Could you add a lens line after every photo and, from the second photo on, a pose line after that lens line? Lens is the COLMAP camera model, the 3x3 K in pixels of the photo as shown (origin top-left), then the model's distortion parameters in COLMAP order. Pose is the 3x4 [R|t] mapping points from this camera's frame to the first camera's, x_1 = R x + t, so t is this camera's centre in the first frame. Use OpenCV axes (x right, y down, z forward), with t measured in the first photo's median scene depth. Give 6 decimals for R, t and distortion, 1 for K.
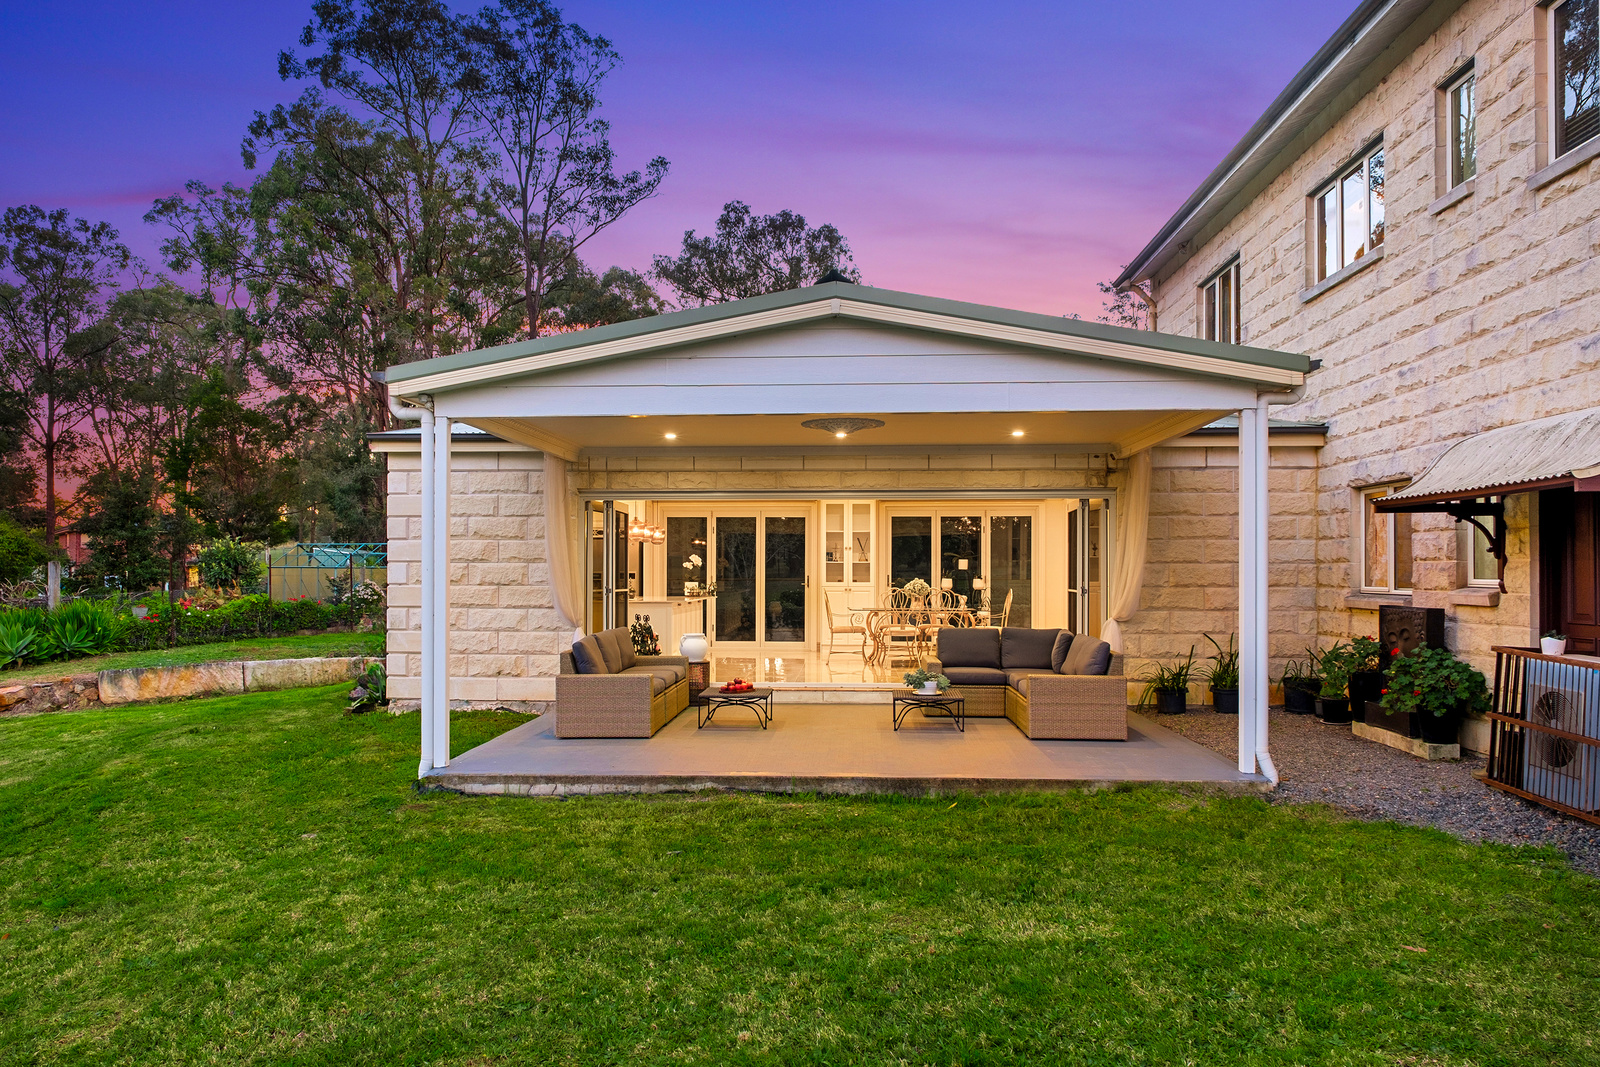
lens RADIAL K [[1081.0, 0, 795.7], [0, 1081.0, 580.1], [0, 0, 1]] dist [-0.023755, 0.002761]
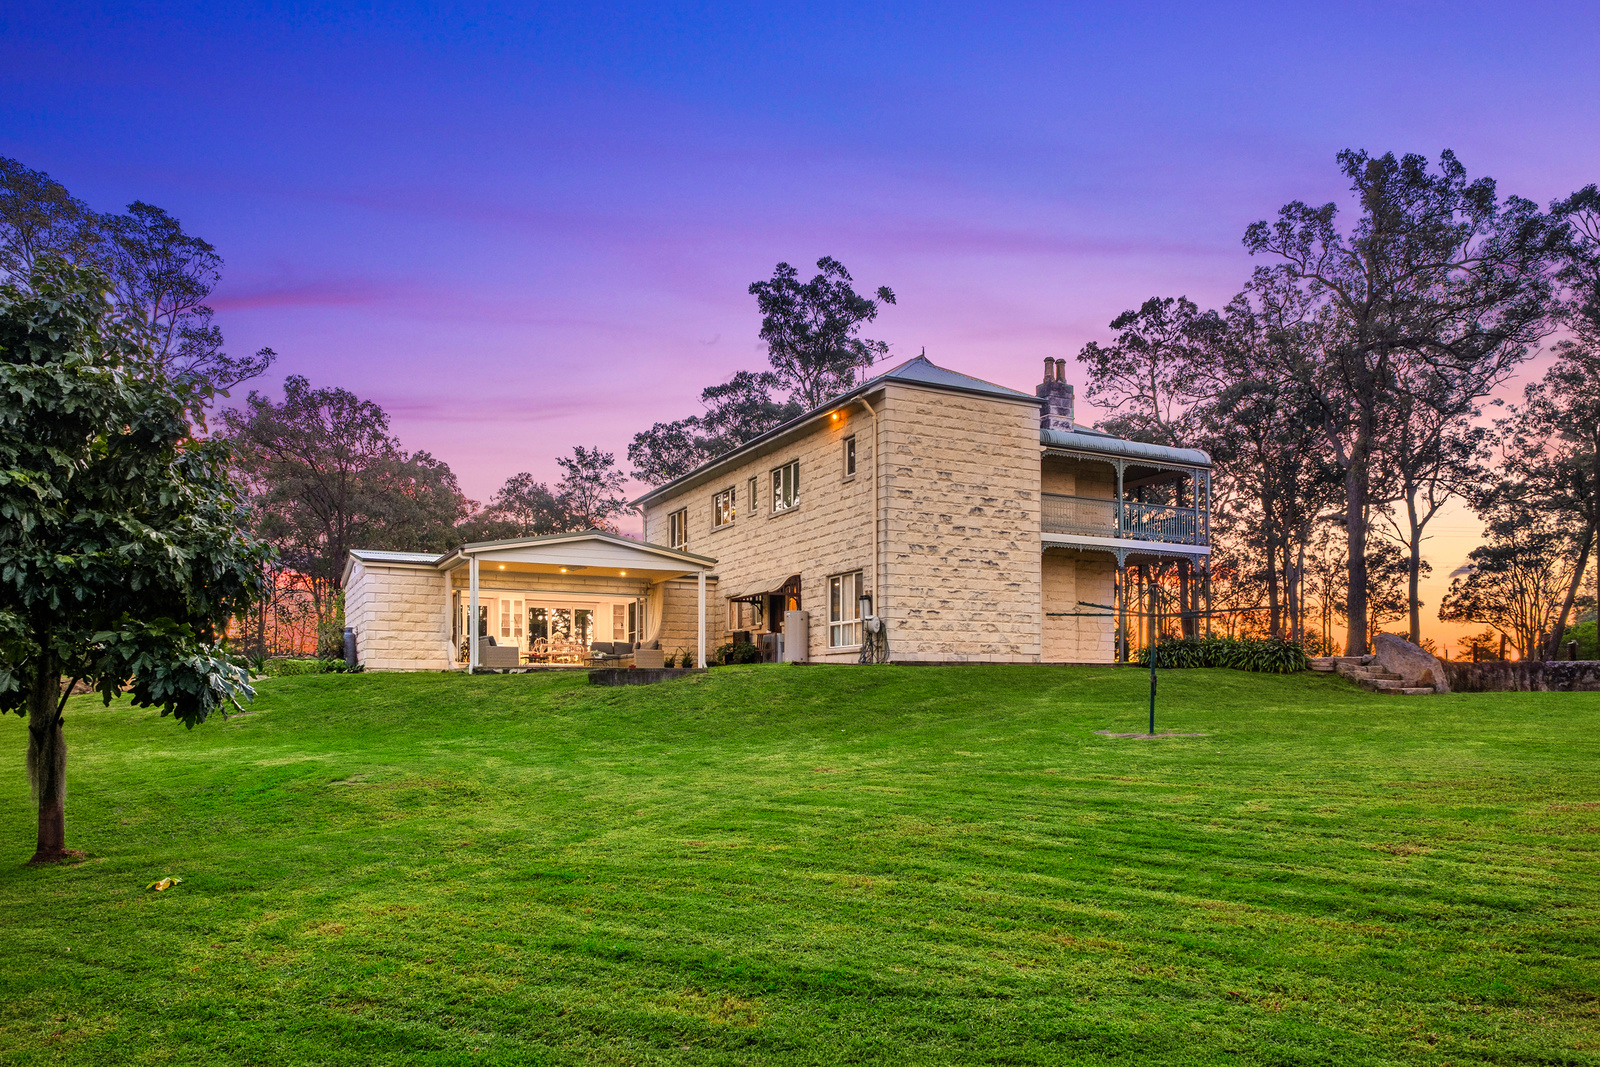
lens RADIAL K [[1081.0, 0, 795.7], [0, 1081.0, 580.1], [0, 0, 1]] dist [-0.023755, 0.002761]
pose [[0.857647, 0.054299, 0.511365, -0.811755], [0.008858, 0.992702, -0.120265, 0.216654], [-0.514163, 0.107675, 0.850907, -1.578917]]
